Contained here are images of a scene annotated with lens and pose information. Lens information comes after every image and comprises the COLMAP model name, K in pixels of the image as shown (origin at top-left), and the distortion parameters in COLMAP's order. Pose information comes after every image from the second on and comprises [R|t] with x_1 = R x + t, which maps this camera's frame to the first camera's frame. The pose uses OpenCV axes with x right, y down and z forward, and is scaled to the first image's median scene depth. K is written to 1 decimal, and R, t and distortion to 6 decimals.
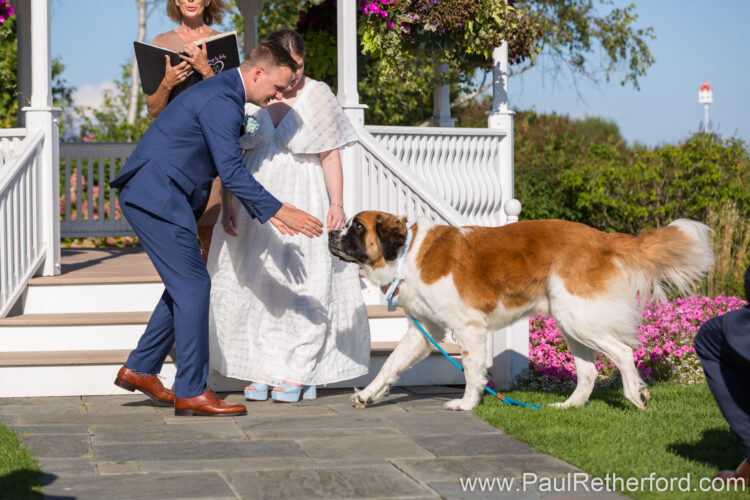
lens RADIAL K [[2055.5, 0, 375.0], [0, 2055.5, 250.0], [0, 0, 1]] dist [0.060910, -0.053327]
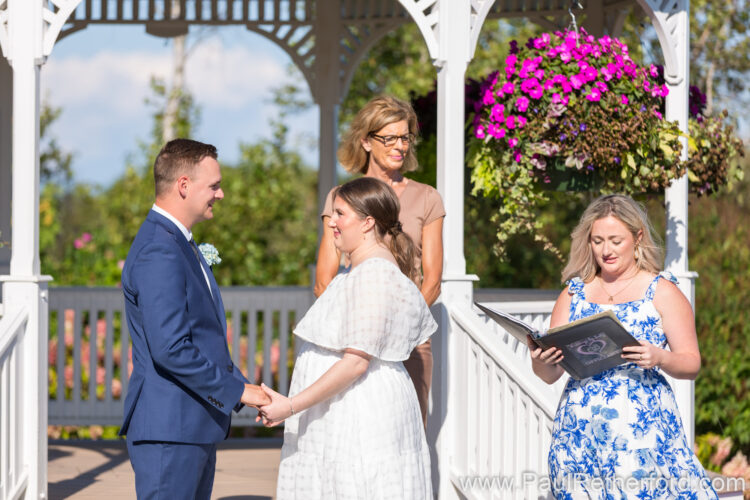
lens RADIAL K [[3563.8, 0, 375.0], [0, 3563.8, 250.0], [0, 0, 1]] dist [-0.139331, 2.565585]
pose [[0.998045, 0.014026, -0.060898, 0.035109], [-0.015265, 0.999685, -0.019926, -0.054381], [0.060599, 0.020817, 0.997945, -0.229286]]
